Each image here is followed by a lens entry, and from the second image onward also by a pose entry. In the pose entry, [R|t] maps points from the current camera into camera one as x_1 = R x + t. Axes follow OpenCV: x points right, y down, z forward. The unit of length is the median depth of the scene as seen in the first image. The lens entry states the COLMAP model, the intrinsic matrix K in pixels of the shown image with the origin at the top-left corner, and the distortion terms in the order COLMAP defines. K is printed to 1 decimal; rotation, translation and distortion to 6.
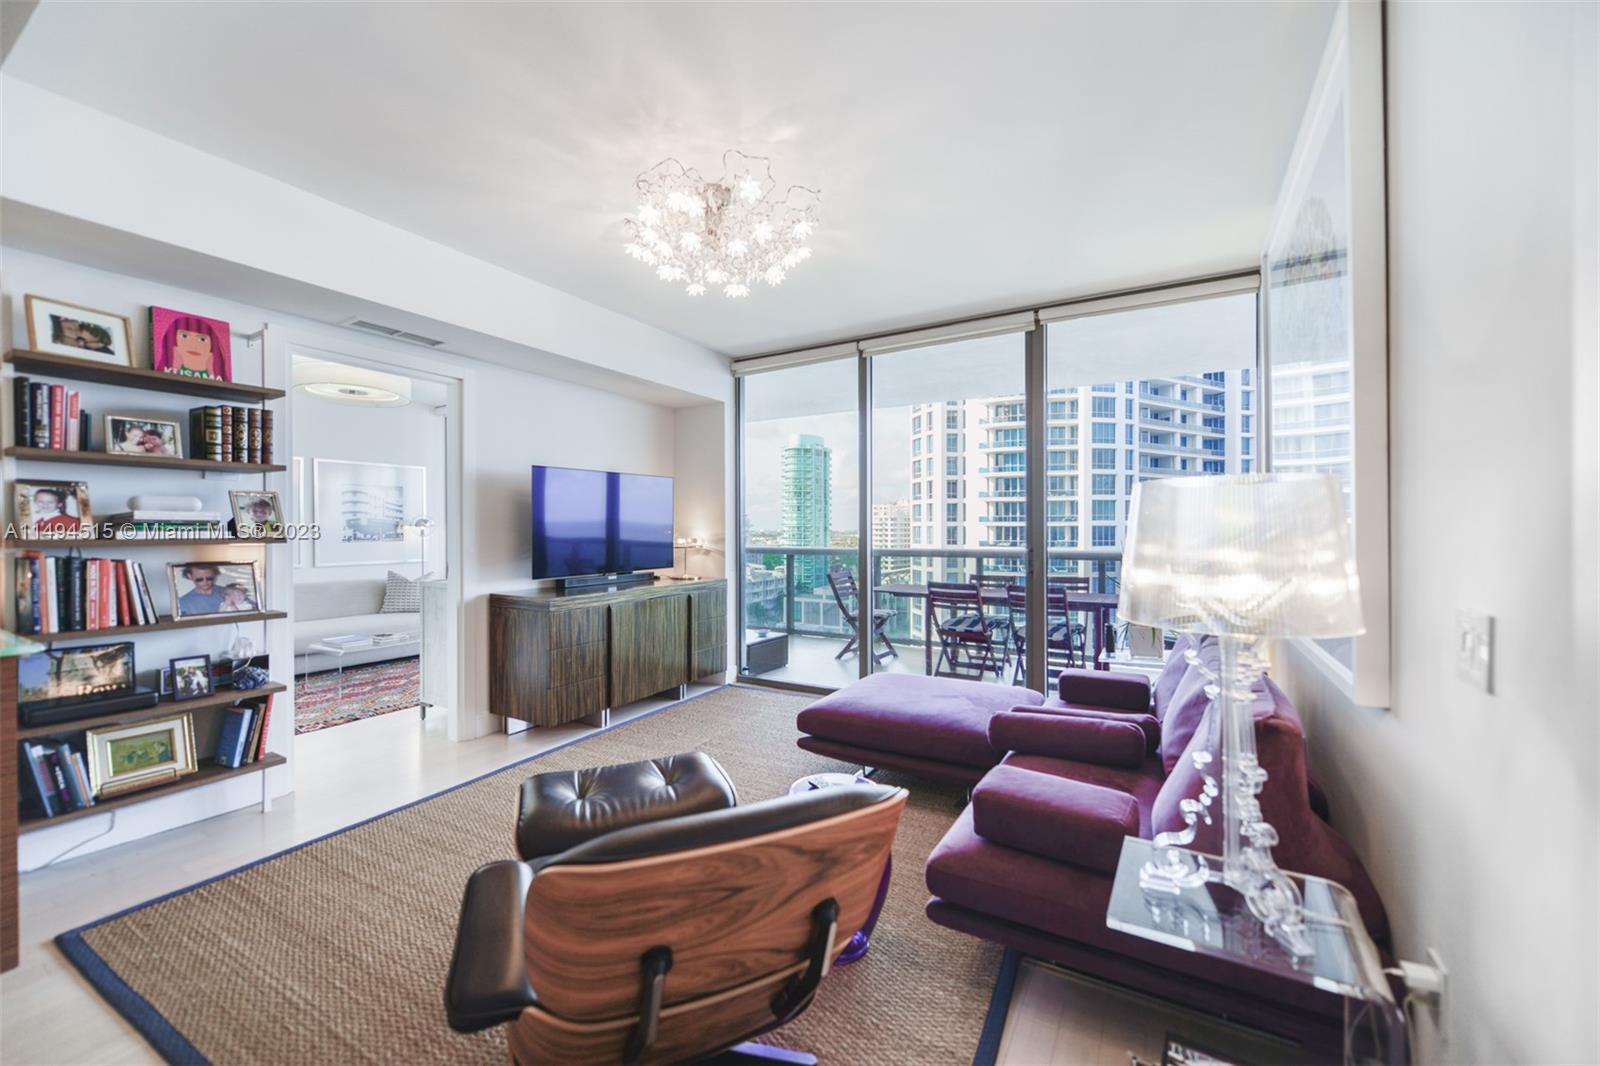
lens RADIAL K [[631.3, 0, 807.0], [0, 631.3, 527.1], [0, 0, 1]] dist [0.002407, -0.002595]
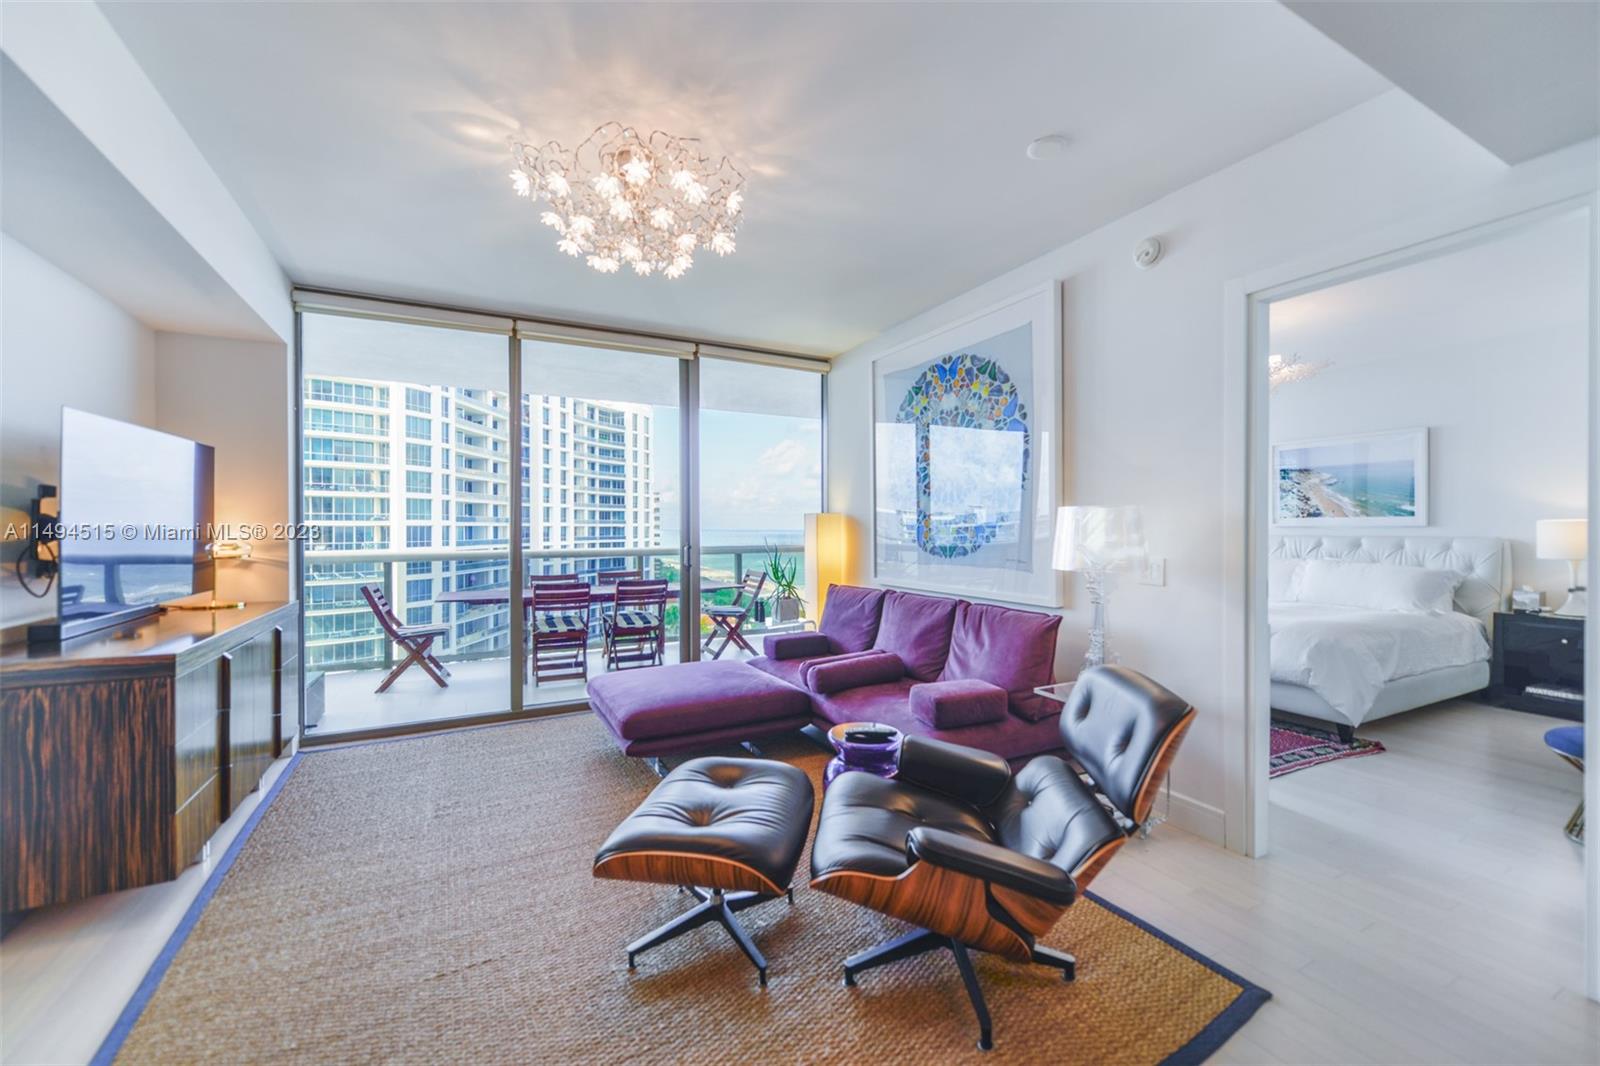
lens RADIAL K [[631.3, 0, 801.0], [0, 631.3, 529.7], [0, 0, 1]] dist [0.002407, -0.002595]
pose [[0.530197, -0.000232, 0.847874, -0.786559], [-0.003083, 0.999993, 0.002202, 0.001117], [-0.847869, -0.003781, 0.530193, 0.305045]]
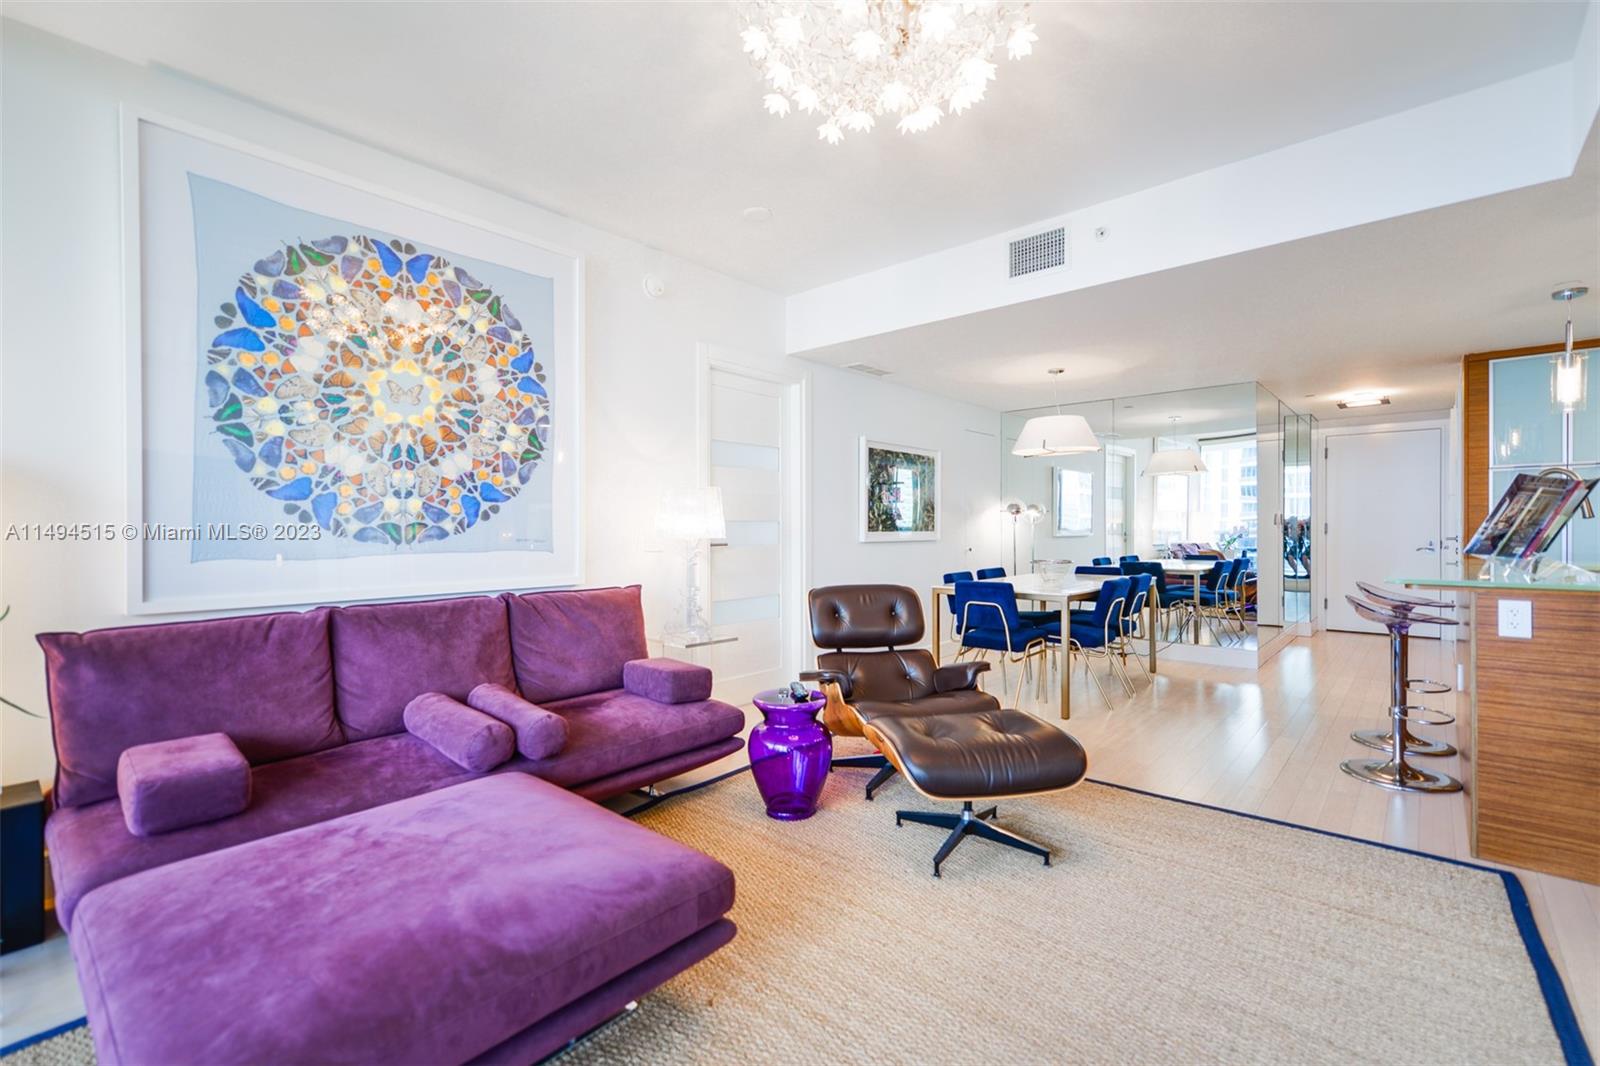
lens RADIAL K [[708.4, 0, 810.1], [0, 708.4, 531.3], [0, 0, 1]] dist [0.016589, -0.001118]
pose [[-0.983100, 0.002266, 0.183053, -0.196087], [0.002954, 0.999990, 0.003487, 0.046340], [-0.183043, 0.003968, -0.983097, 1.736074]]
